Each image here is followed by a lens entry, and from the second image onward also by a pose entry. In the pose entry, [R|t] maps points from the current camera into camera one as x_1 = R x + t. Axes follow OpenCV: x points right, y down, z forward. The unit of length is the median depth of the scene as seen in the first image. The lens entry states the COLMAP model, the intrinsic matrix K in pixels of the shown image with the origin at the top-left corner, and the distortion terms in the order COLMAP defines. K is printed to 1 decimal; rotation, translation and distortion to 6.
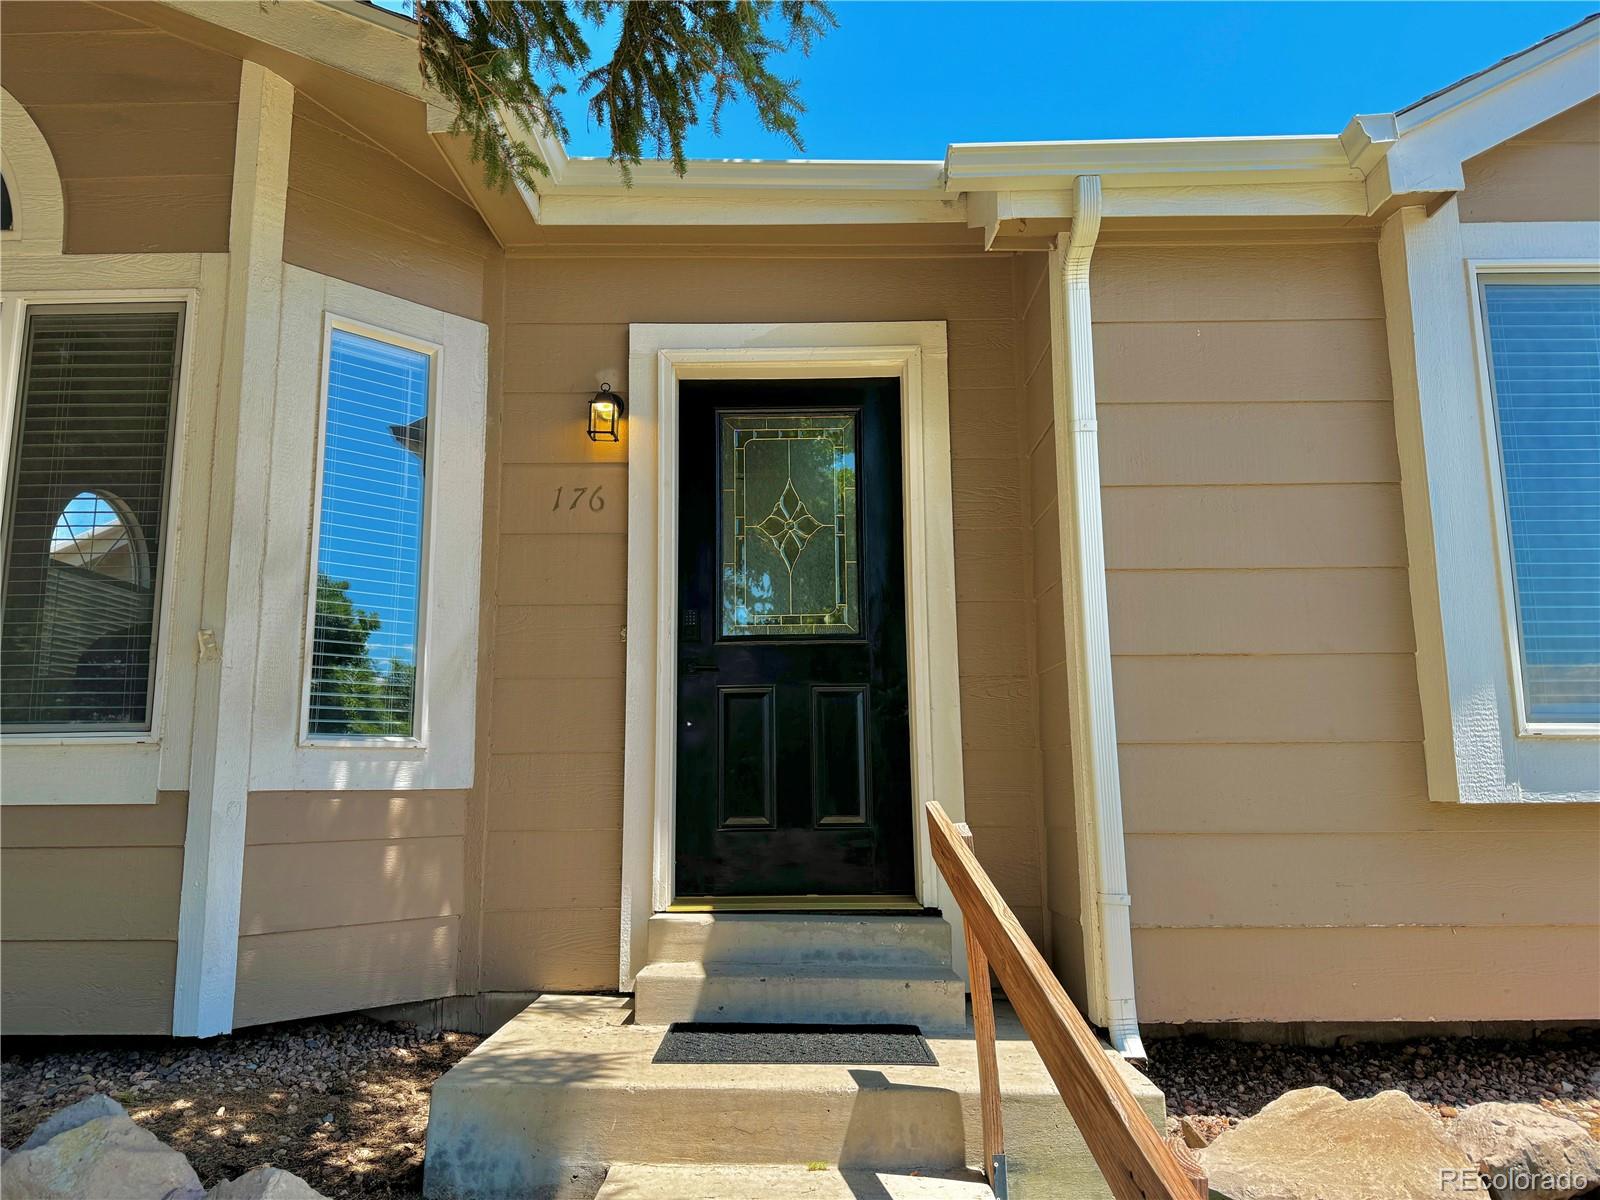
lens RADIAL K [[988.8, 0, 800.0], [0, 988.8, 600.0], [0, 0, 1]] dist [0.002528, 0.000180]
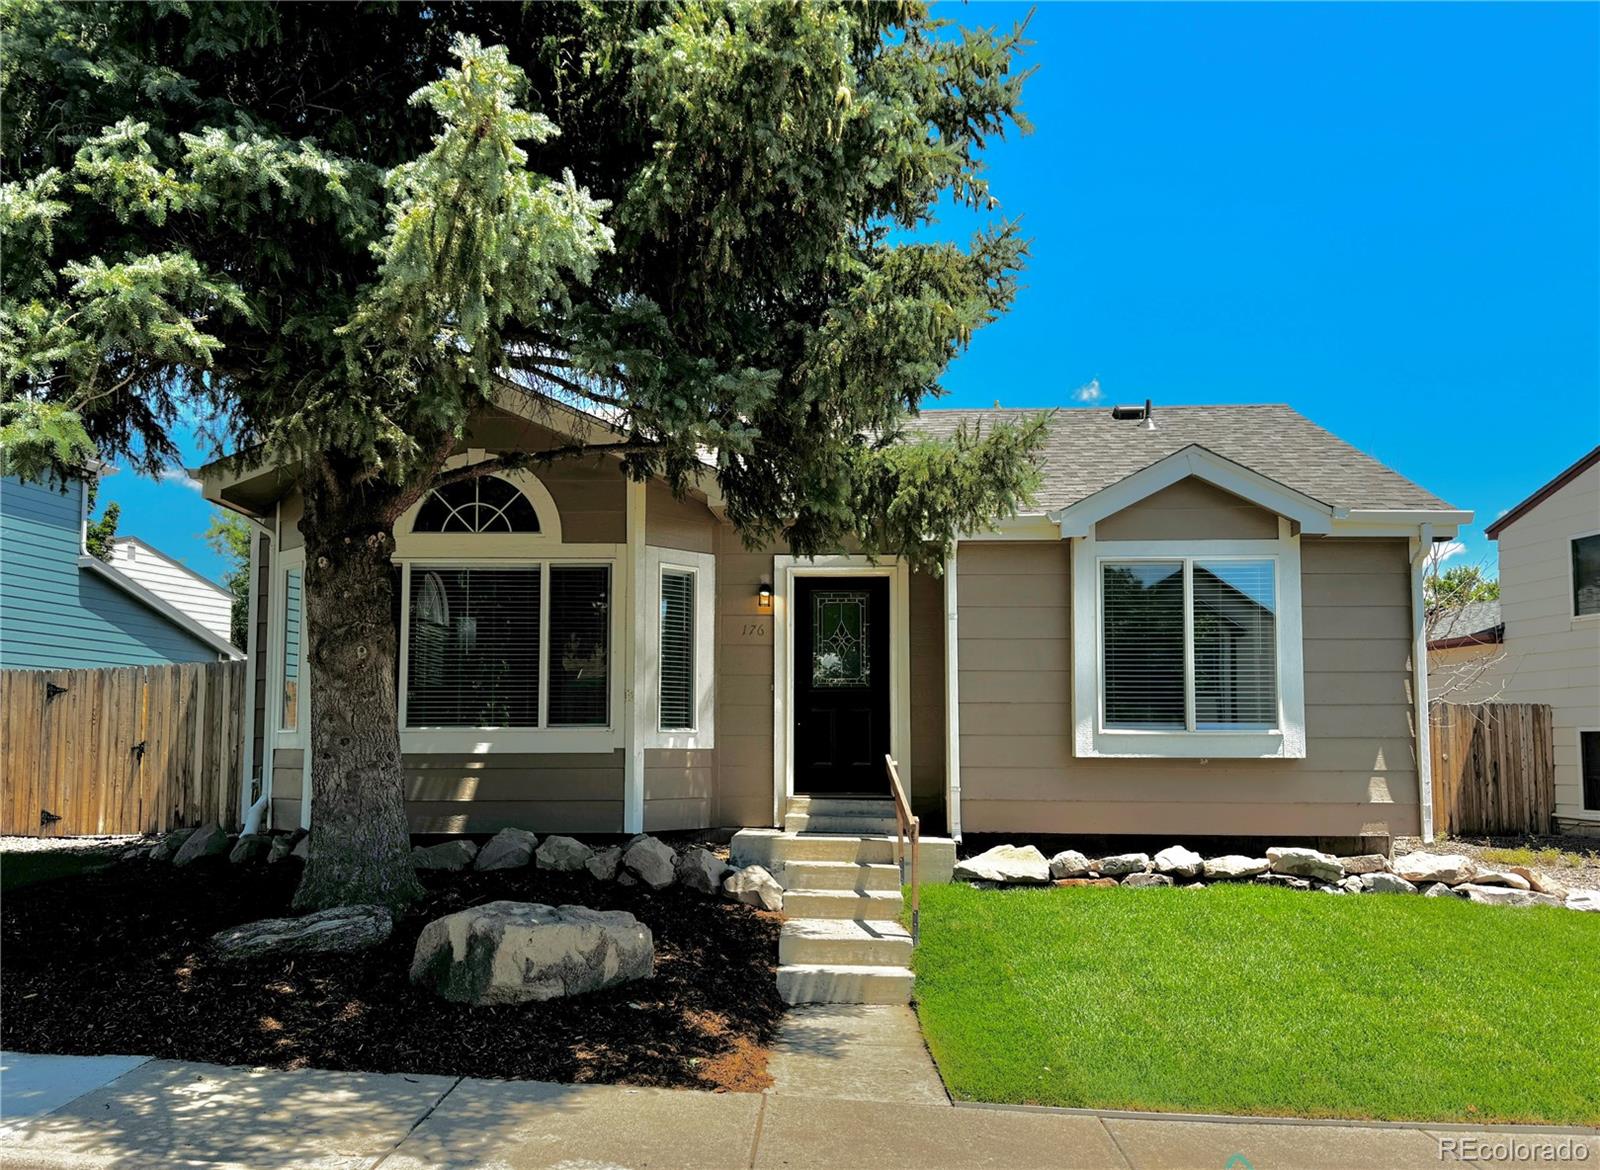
lens RADIAL K [[1539.3, 0, 800.0], [0, 1539.3, 585.0], [0, 0, 1]] dist [0.045340, -0.011622]
pose [[0.999595, 0.010151, -0.026587, -0.014241], [-0.008236, 0.997430, 0.071173, -0.534346], [0.027241, -0.070925, 0.997110, -3.034714]]
